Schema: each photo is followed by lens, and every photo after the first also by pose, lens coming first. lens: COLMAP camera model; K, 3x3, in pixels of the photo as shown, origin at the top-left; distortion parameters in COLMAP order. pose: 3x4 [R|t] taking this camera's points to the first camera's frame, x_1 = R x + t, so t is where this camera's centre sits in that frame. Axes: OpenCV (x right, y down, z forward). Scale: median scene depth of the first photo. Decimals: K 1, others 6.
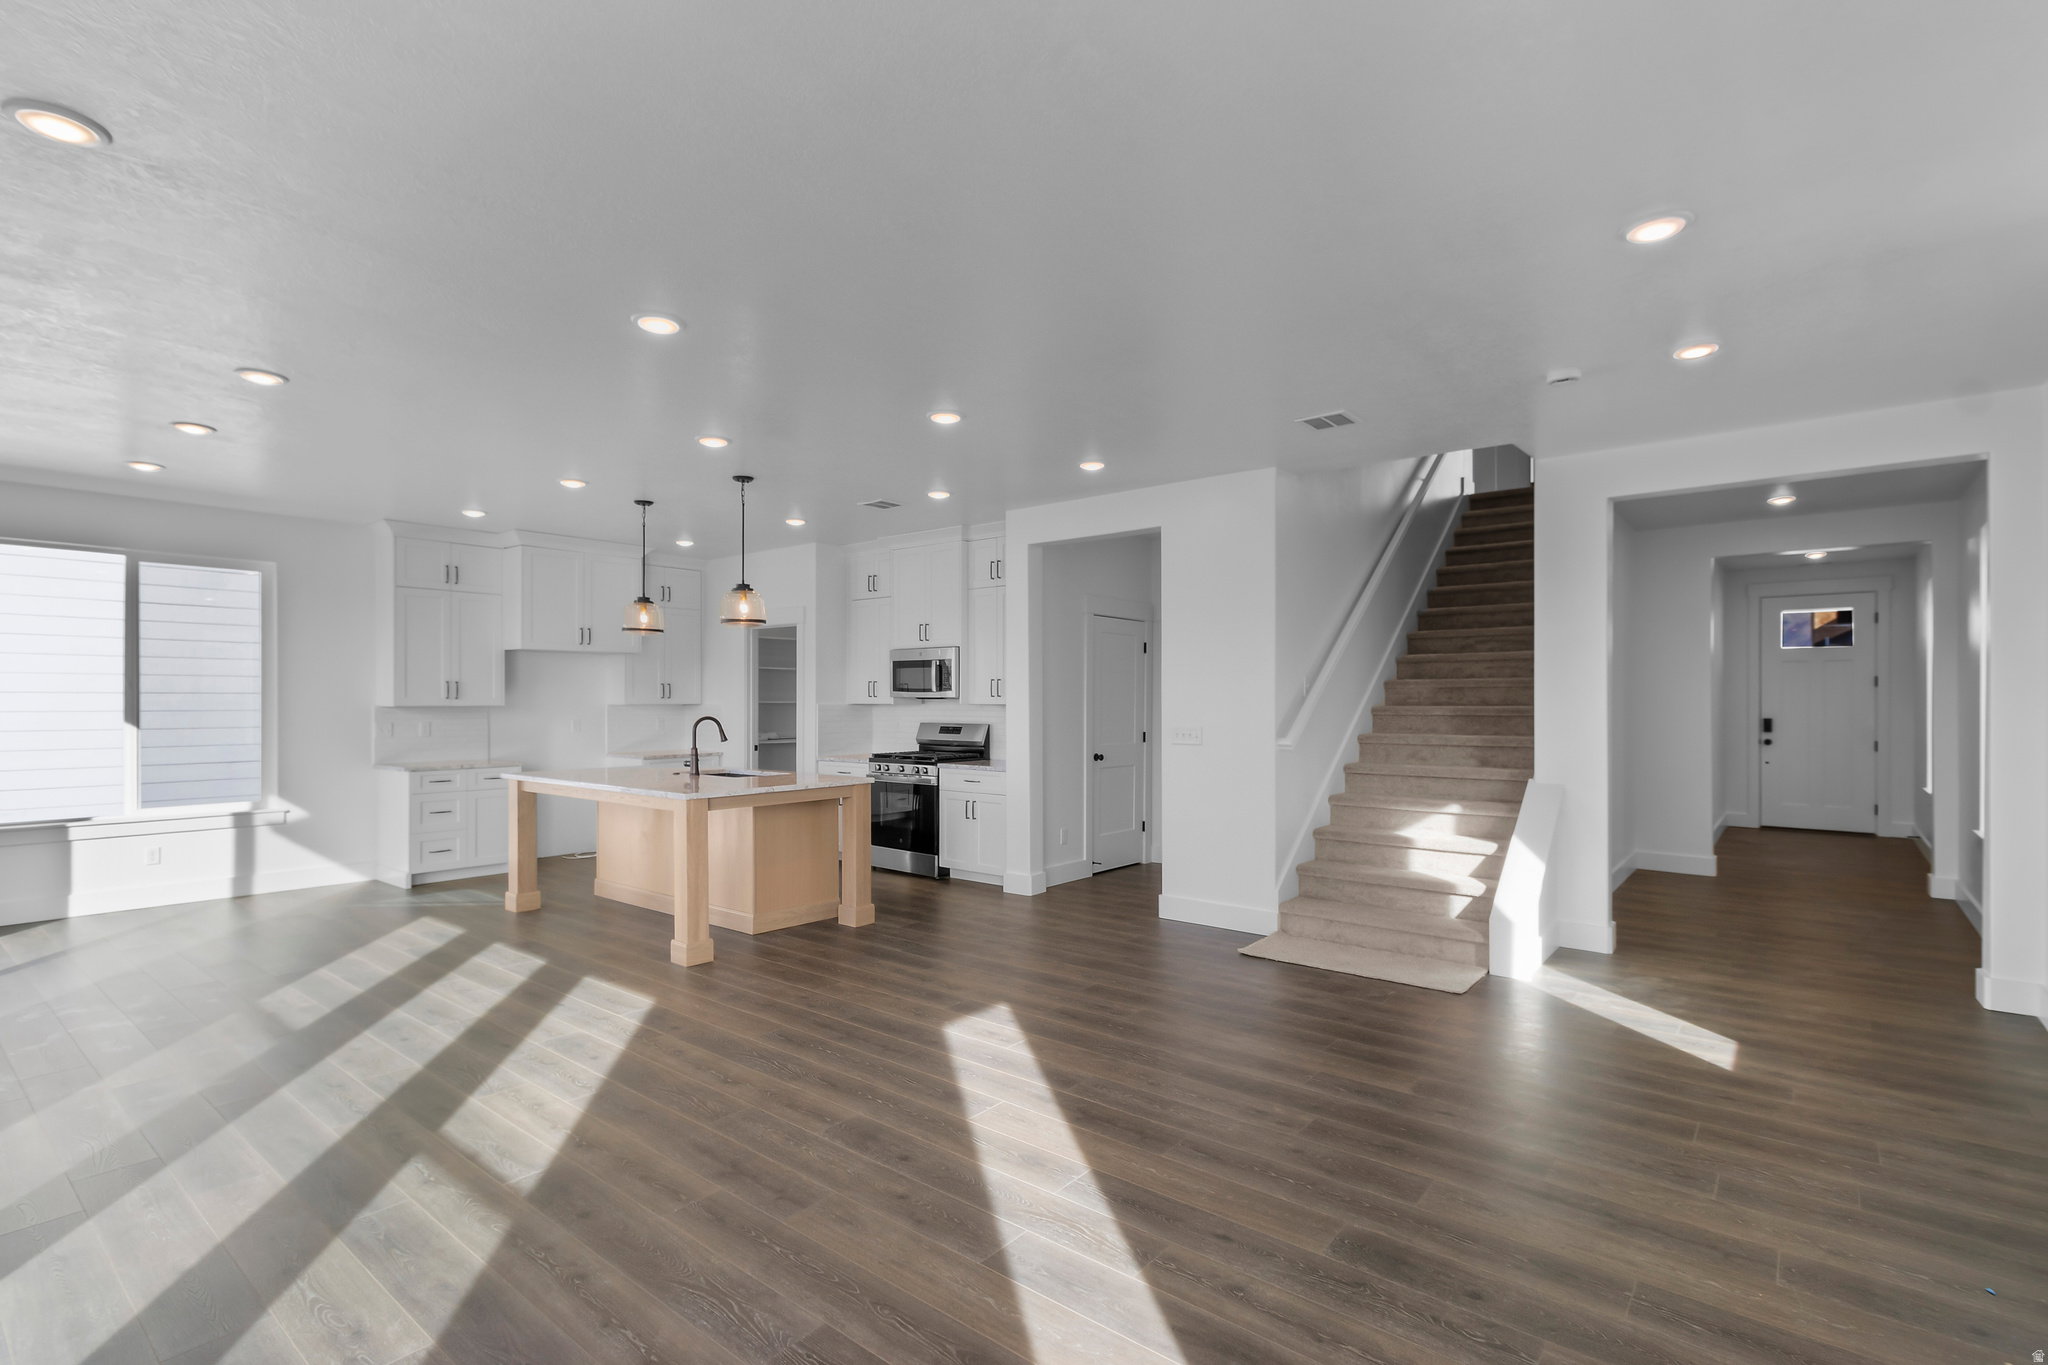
lens RADIAL K [[957.4, 0, 1023.5], [0, 957.4, 689.9], [0, 0, 1]] dist [0.001214, -0.000050]
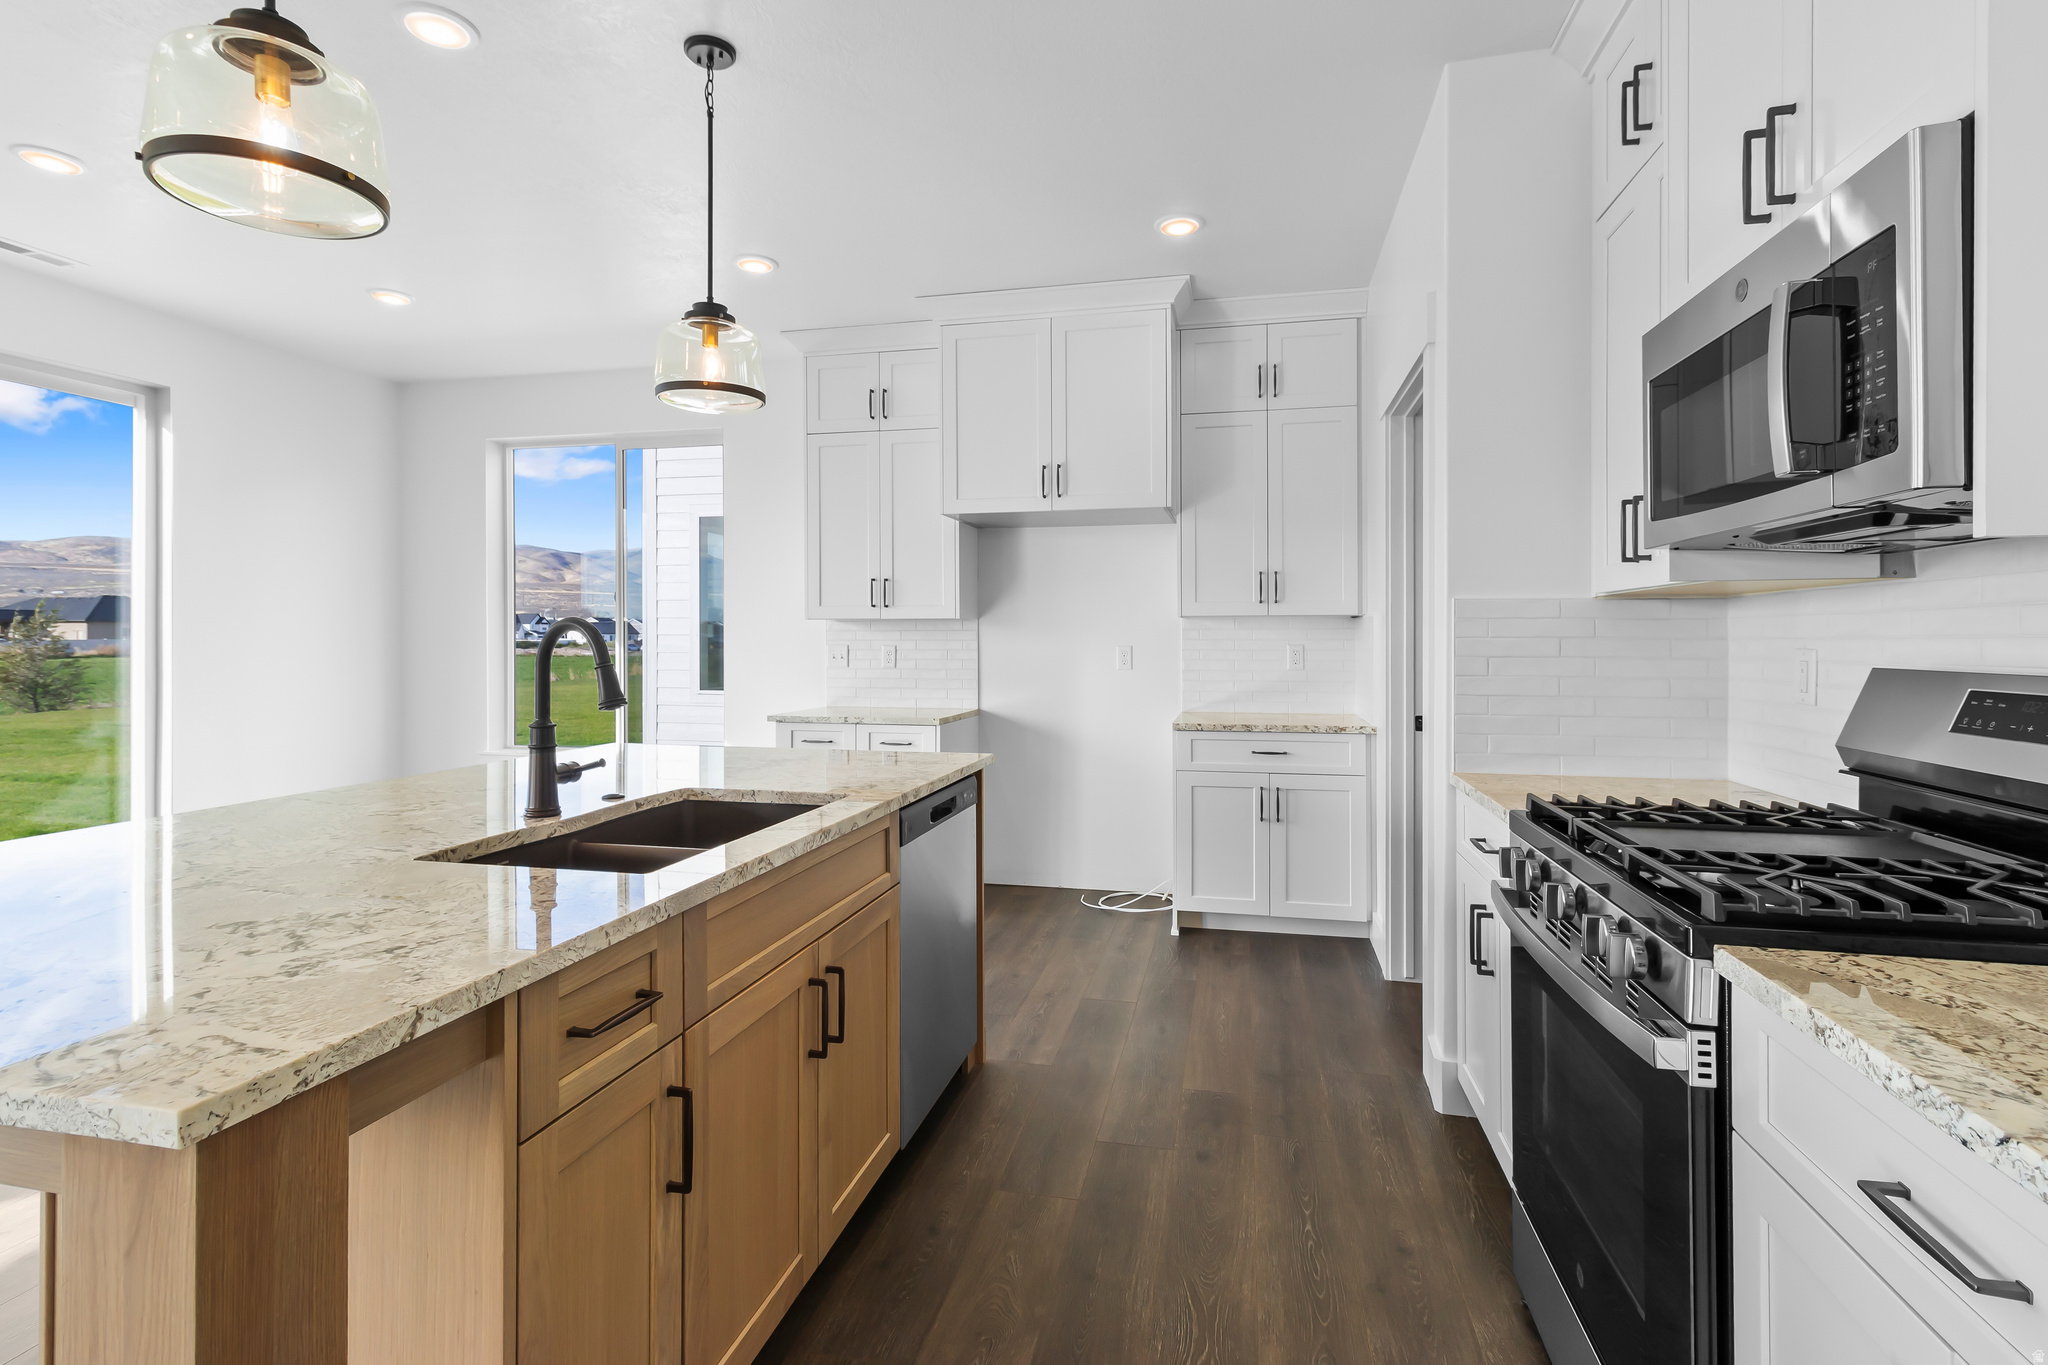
lens RADIAL K [[957.4, 0, 1026.3], [0, 957.4, 634.4], [0, 0, 1]] dist [0.001214, -0.000050]
pose [[0.437724, -0.003093, -0.899104, -0.002217], [0.004312, 0.999990, -0.001341, 0.028605], [0.899099, -0.003290, 0.437733, 0.811926]]
